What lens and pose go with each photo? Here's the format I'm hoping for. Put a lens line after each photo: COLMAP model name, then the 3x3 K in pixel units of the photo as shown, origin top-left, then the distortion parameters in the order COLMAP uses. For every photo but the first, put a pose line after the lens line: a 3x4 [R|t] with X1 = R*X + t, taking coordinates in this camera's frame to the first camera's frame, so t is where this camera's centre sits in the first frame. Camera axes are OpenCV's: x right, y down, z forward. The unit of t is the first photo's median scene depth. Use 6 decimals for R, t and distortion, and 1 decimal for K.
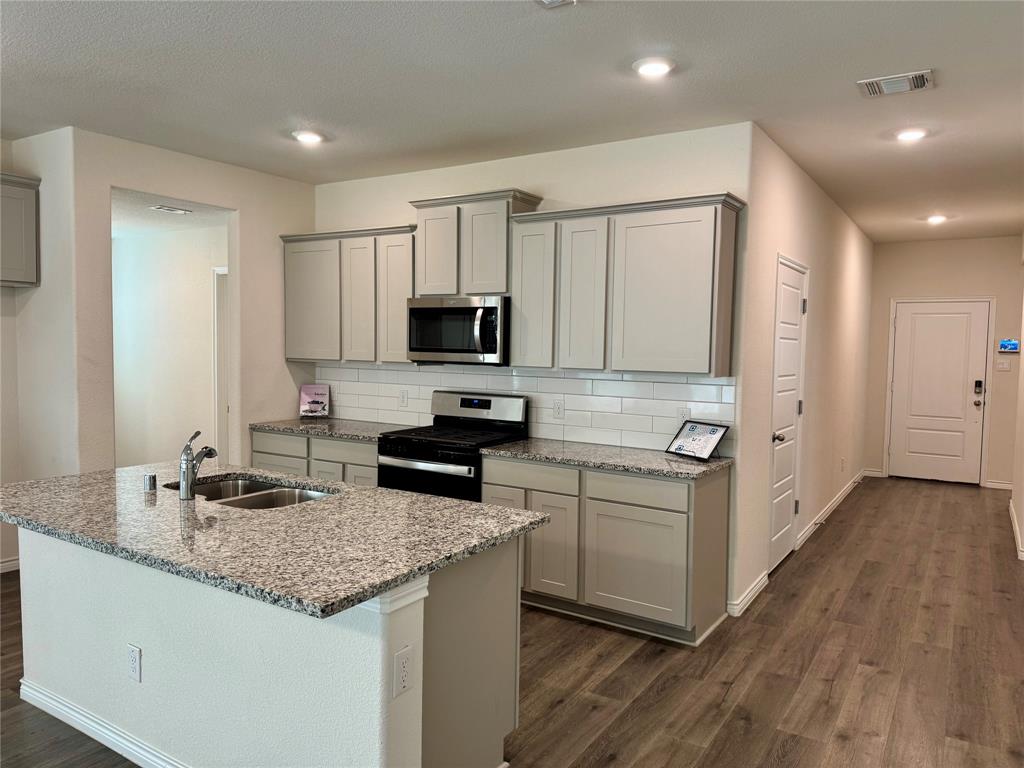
lens RADIAL K [[720.8, 0, 520.2], [0, 720.8, 384.7], [0, 0, 1]] dist [0.121135, -0.174243]
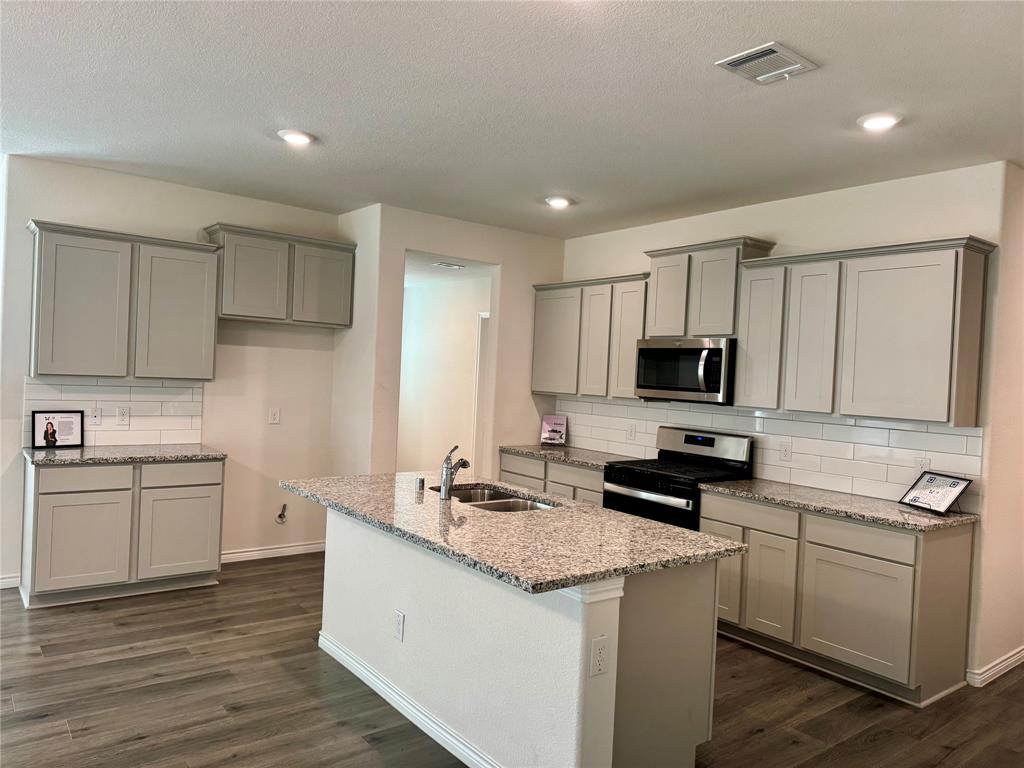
lens RADIAL K [[720.8, 0, 520.2], [0, 720.8, 384.7], [0, 0, 1]] dist [0.121135, -0.174243]
pose [[0.942529, 0.033934, -0.332396, 0.049382], [-0.051116, 0.997763, -0.043082, 0.005041], [0.330191, 0.057597, 0.942155, -0.092509]]
